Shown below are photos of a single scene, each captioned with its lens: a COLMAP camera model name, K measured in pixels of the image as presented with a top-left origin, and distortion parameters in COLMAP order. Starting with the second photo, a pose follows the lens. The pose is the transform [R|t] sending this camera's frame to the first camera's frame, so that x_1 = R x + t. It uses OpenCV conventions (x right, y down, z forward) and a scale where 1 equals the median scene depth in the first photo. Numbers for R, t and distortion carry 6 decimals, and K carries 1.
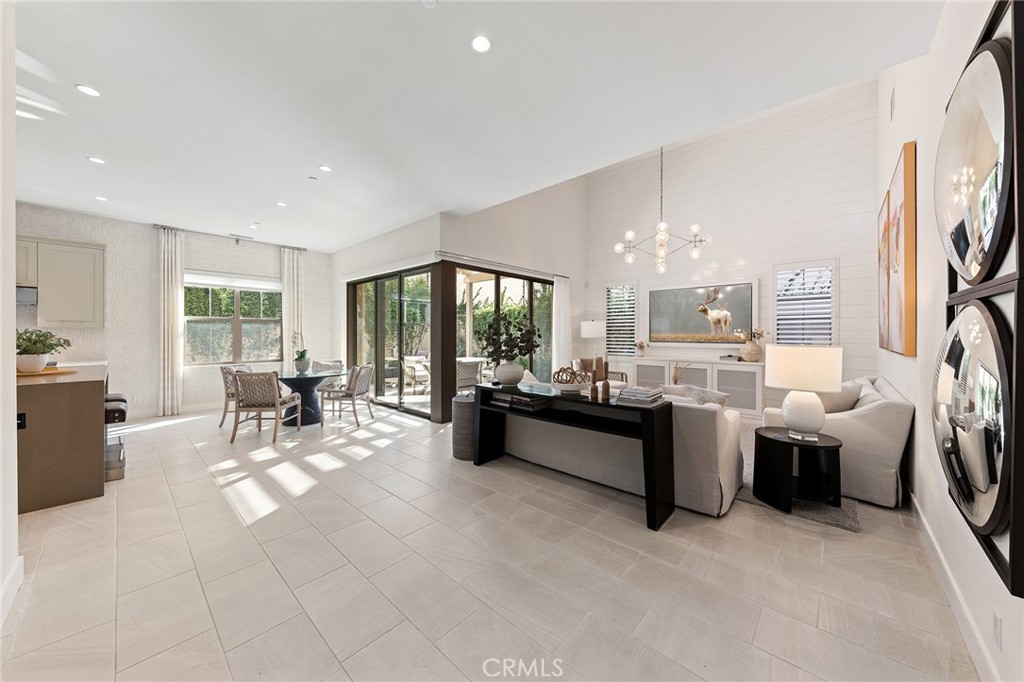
lens RADIAL K [[364.4, 0, 520.7], [0, 364.4, 341.9], [0, 0, 1]] dist [0.001123, -0.000022]
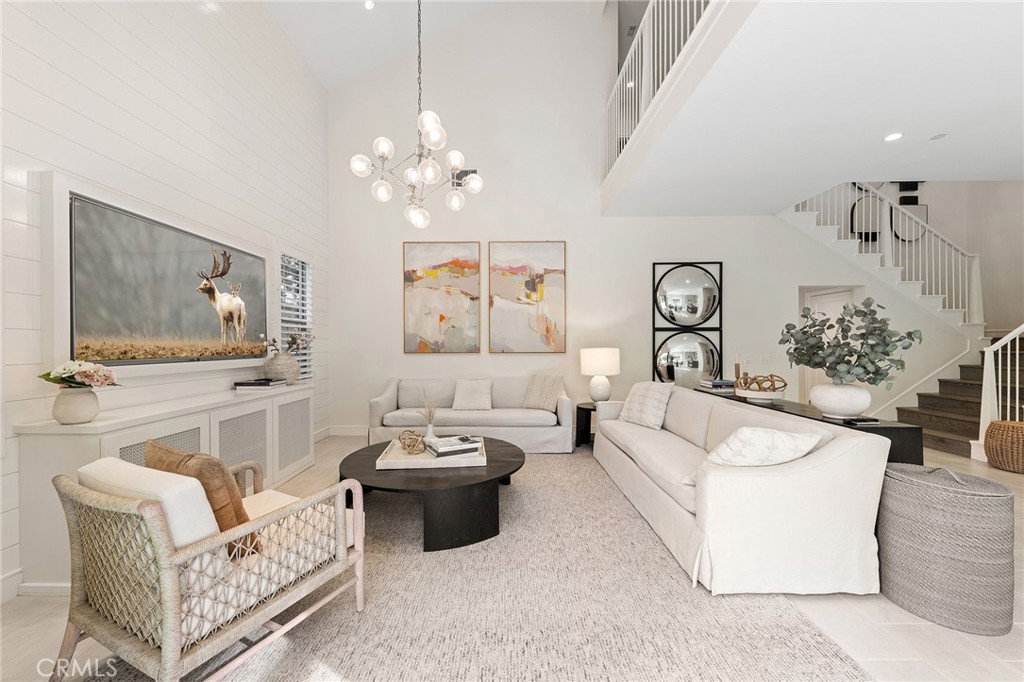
lens RADIAL K [[369.6, 0, 512.0], [0, 369.6, 341.0], [0, 0, 1]] dist [-0.030432, -0.000160]
pose [[-0.650057, 0.010626, 0.759811, -0.094398], [0.021447, 0.999760, 0.004367, -0.015285], [-0.759583, 0.019135, -0.650129, 1.008382]]
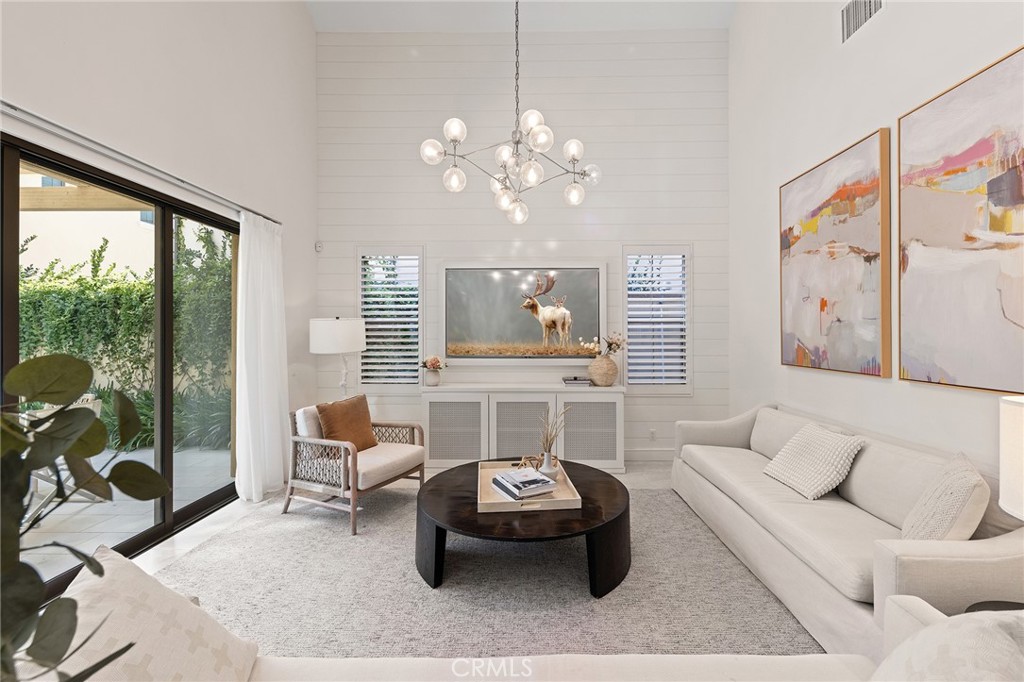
lens RADIAL K [[422.8, 0, 526.1], [0, 422.8, 339.6], [0, 0, 1]] dist [0.001119, -0.004751]
pose [[0.758857, -0.010565, 0.651171, 0.024365], [0.015513, 0.999878, -0.001855, -0.027882], [-0.651072, 0.011509, 0.758929, 0.460464]]
